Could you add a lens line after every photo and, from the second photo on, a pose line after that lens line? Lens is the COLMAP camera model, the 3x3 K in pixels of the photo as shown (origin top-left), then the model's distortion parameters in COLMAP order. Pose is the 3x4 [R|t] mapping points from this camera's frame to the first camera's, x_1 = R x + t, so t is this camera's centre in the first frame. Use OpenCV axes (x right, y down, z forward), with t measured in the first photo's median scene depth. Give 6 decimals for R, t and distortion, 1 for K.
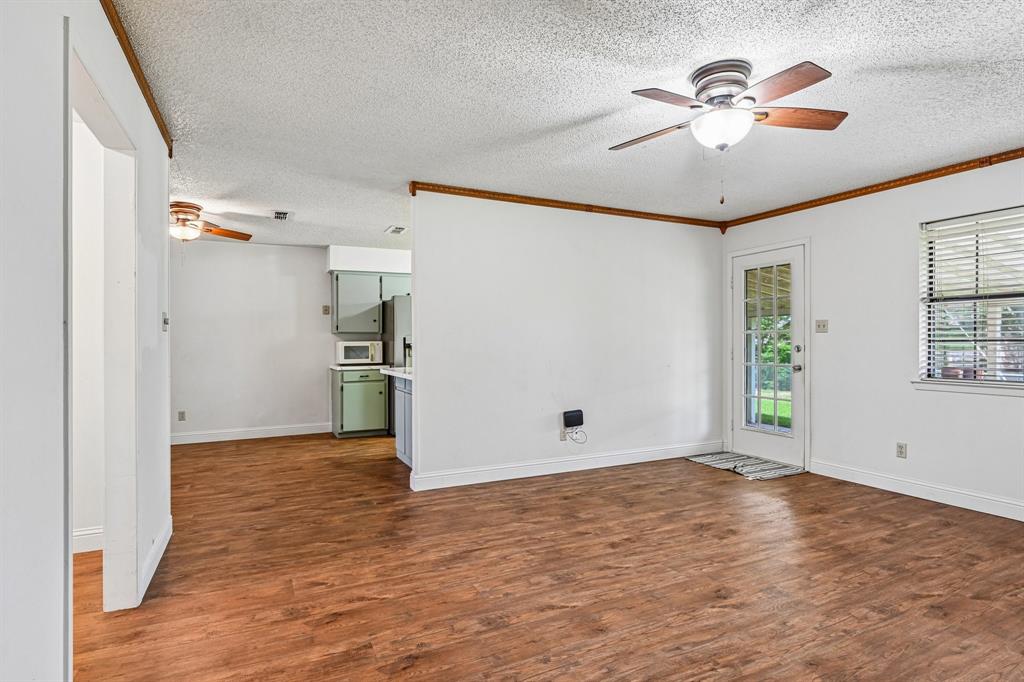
lens RADIAL K [[536.6, 0, 507.5], [0, 536.6, 338.7], [0, 0, 1]] dist [-0.014899, -0.000035]
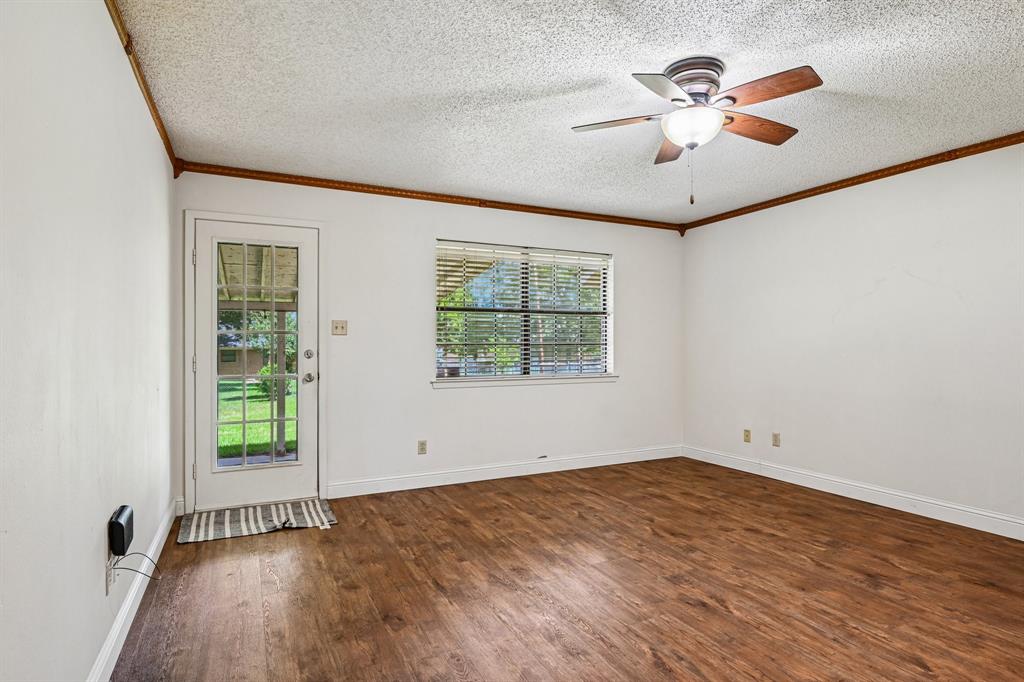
lens RADIAL K [[545.5, 0, 531.3], [0, 545.5, 342.5], [0, 0, 1]] dist [-0.022126, -0.006224]
pose [[-0.020555, 0.003540, 0.999782, -0.418384], [-0.002730, 0.999990, -0.003597, 0.004039], [-0.999785, -0.002804, -0.020546, 0.946453]]
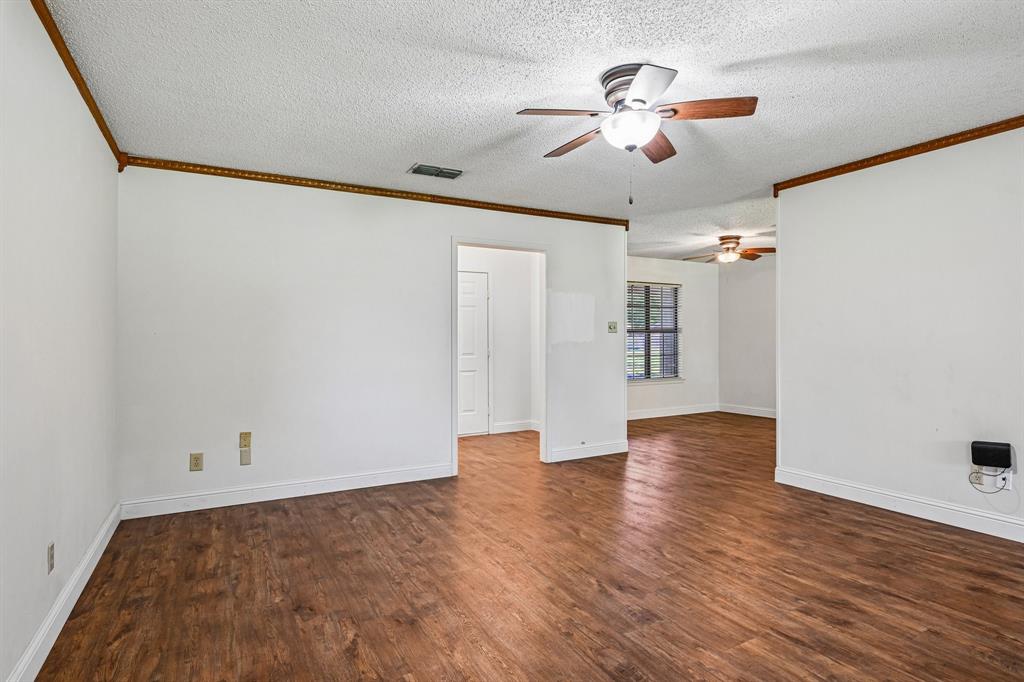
lens RADIAL K [[545.5, 0, 521.1], [0, 545.5, 347.2], [0, 0, 1]] dist [-0.022126, -0.006224]
pose [[0.050915, 0.017051, -0.998557, 1.014161], [0.011302, 0.999780, 0.017648, -0.002933], [0.998639, -0.012184, 0.050712, 0.536443]]
